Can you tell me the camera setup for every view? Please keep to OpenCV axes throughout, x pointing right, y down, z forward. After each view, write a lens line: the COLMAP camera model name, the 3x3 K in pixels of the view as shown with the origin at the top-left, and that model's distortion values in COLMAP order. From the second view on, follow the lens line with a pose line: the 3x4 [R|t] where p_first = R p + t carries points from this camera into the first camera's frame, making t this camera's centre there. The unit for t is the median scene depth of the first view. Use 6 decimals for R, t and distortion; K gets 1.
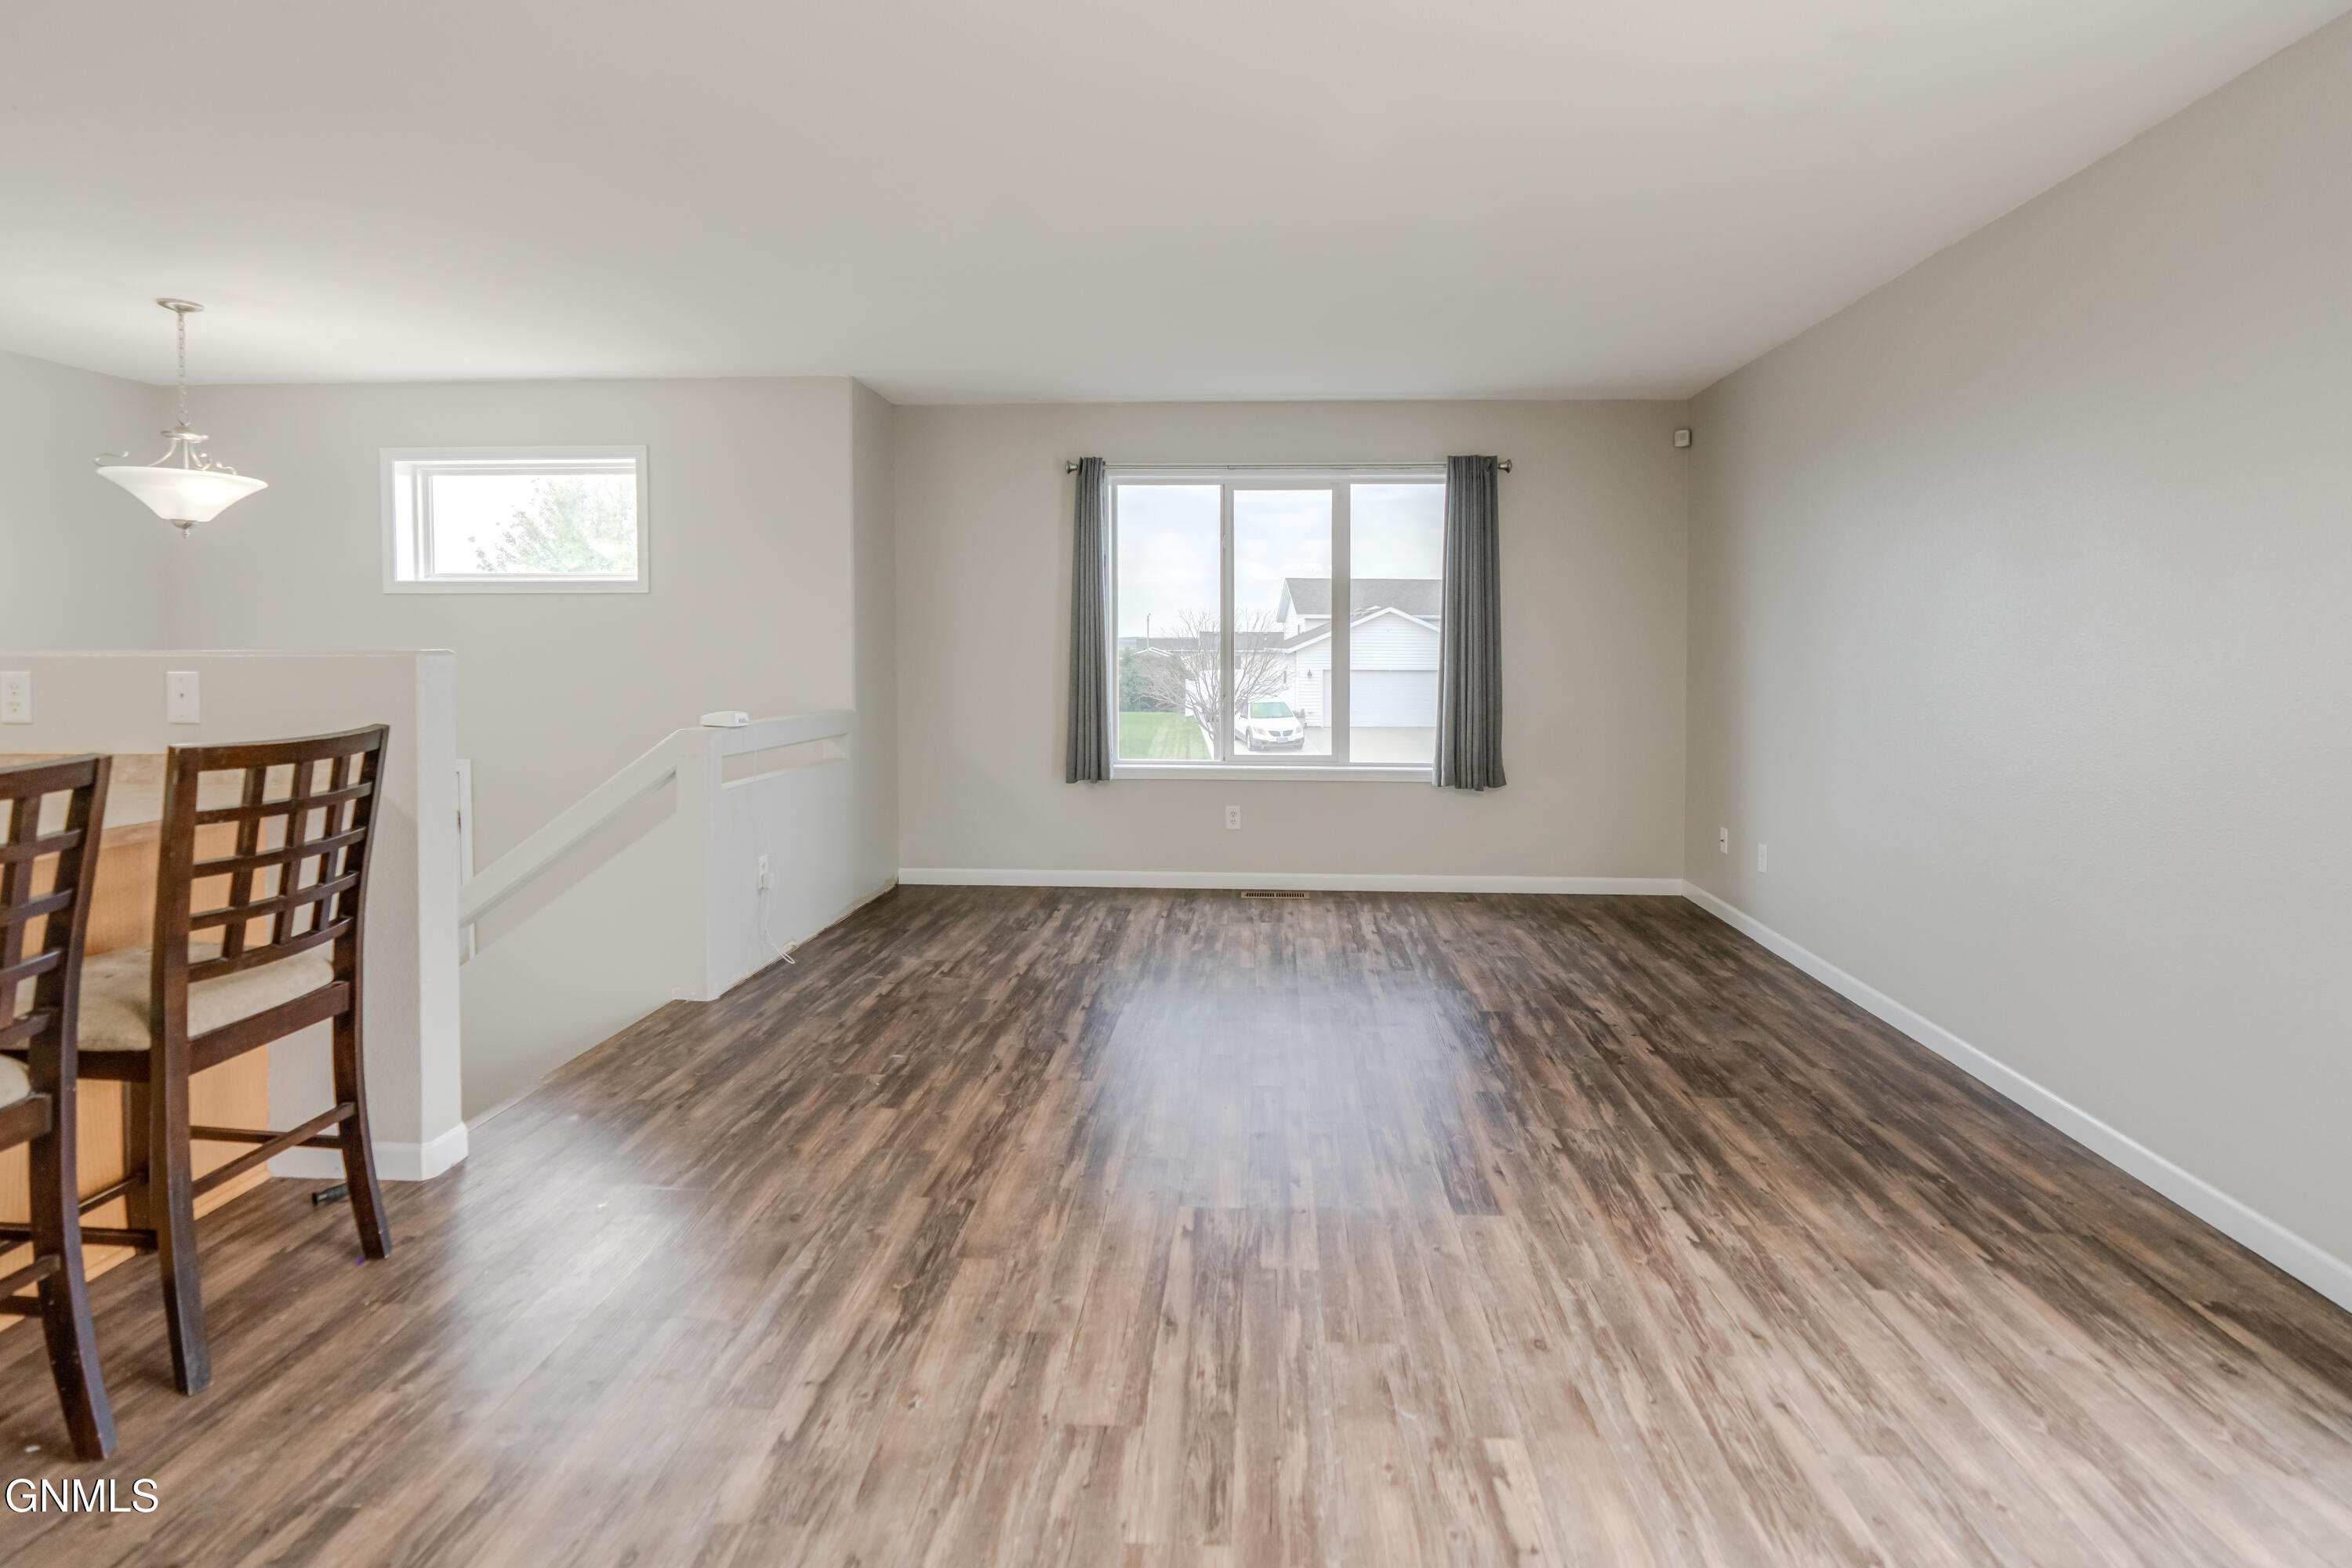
lens RADIAL K [[1104.7, 0, 1166.8], [0, 1104.7, 786.7], [0, 0, 1]] dist [-0.011882, 0.002732]
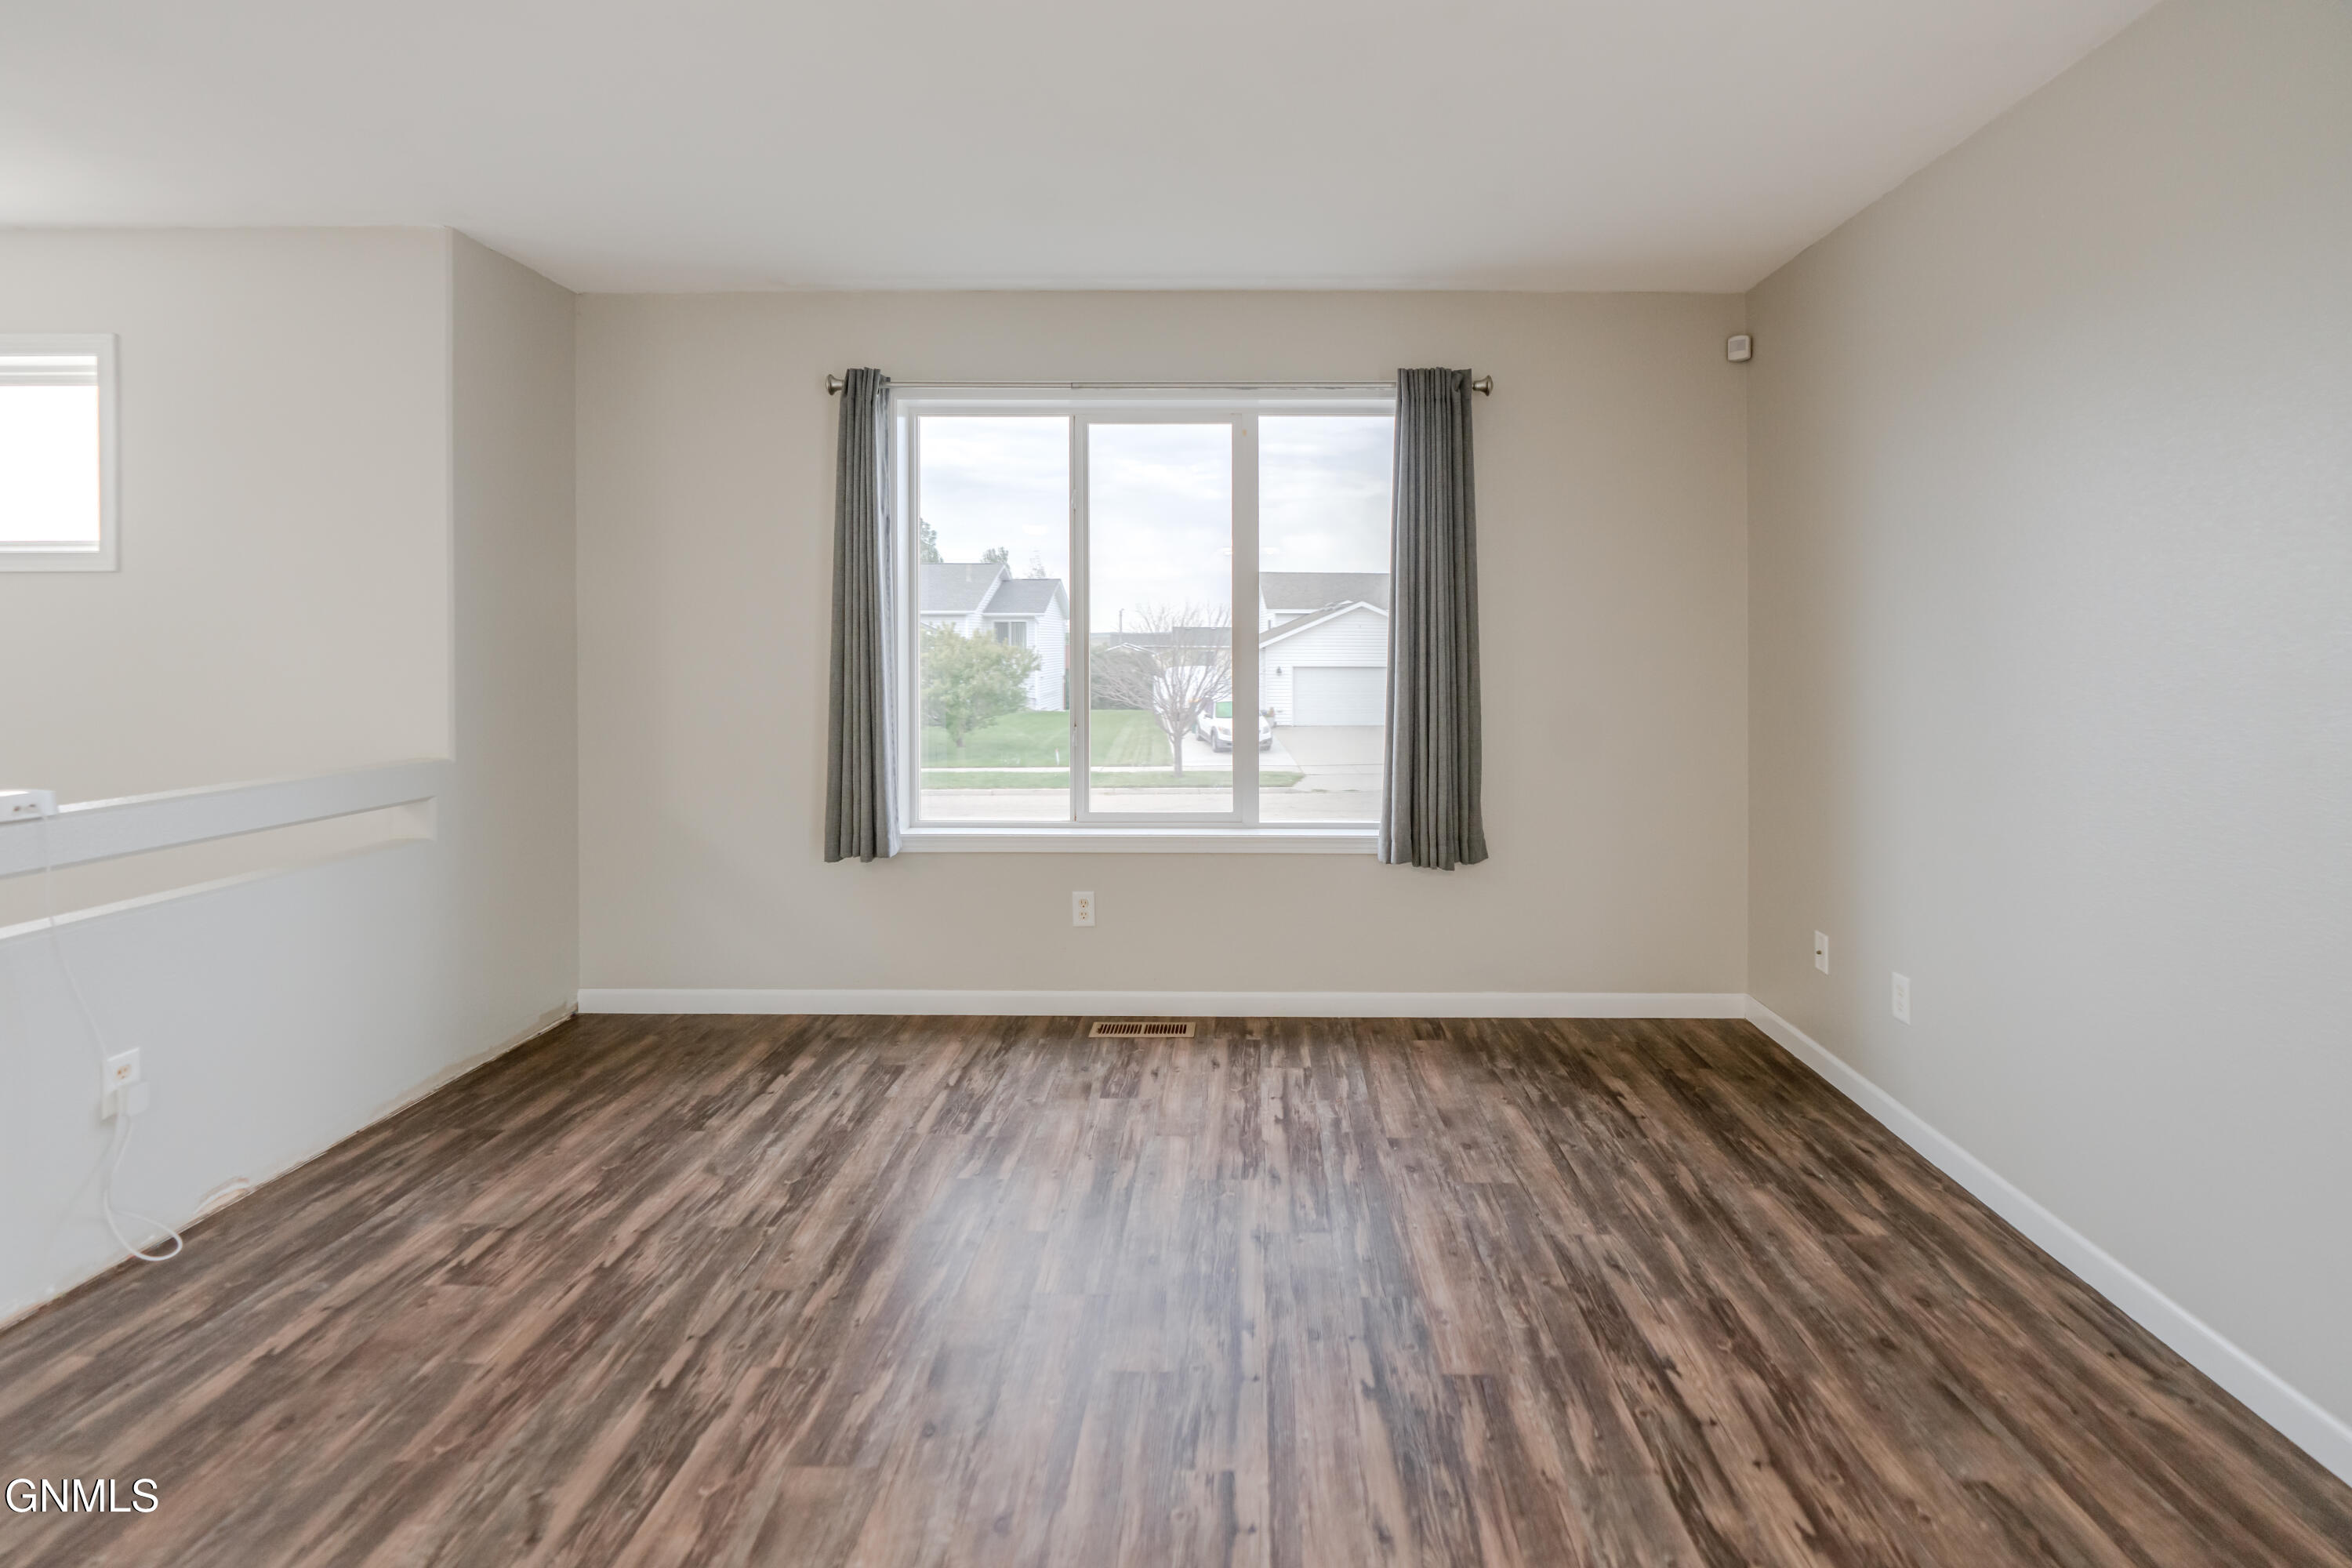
lens RADIAL K [[1104.7, 0, 1179.4], [0, 1104.7, 775.3], [0, 0, 1]] dist [-0.011882, 0.002732]
pose [[0.999485, -0.005436, 0.031630, 0.103650], [0.005629, 0.999966, -0.006002, -0.051659], [-0.031597, 0.006177, 0.999482, 0.349091]]
